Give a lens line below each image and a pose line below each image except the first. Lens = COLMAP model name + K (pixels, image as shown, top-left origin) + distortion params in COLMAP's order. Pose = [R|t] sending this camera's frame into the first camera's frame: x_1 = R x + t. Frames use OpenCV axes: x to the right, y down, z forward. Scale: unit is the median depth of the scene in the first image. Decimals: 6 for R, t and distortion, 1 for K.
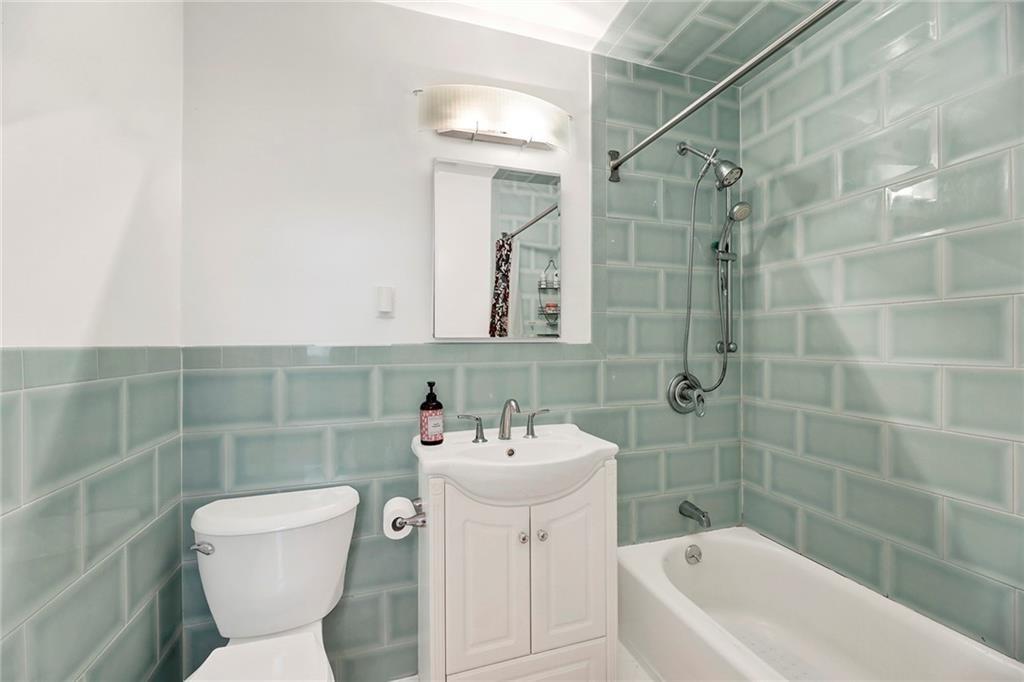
lens RADIAL K [[407.0, 0, 506.1], [0, 407.0, 342.6], [0, 0, 1]] dist [-0.008650, -0.002098]
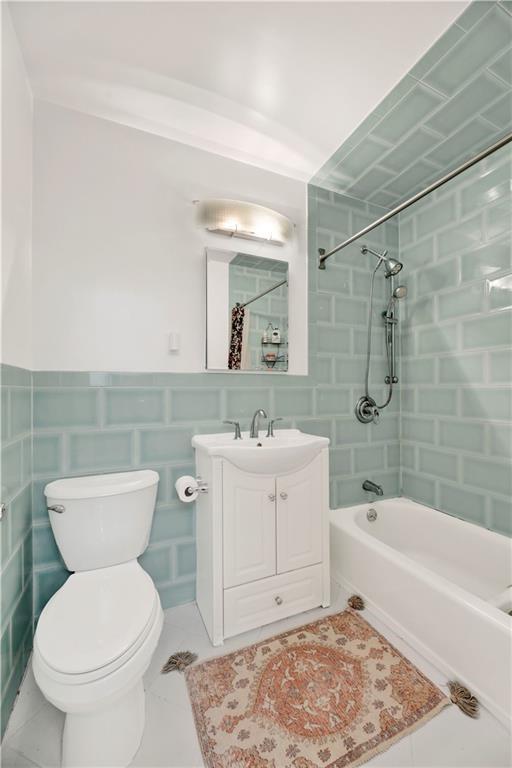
lens RADIAL K [[305.2, 0, 258.5], [0, 305.2, 387.5], [0, 0, 1]] dist [-0.008650, -0.002098]
pose [[0.993232, 0.000718, 0.116143, -0.112924], [0.000020, 0.999980, -0.006350, 0.058585], [-0.116146, 0.006309, 0.993212, -0.108732]]
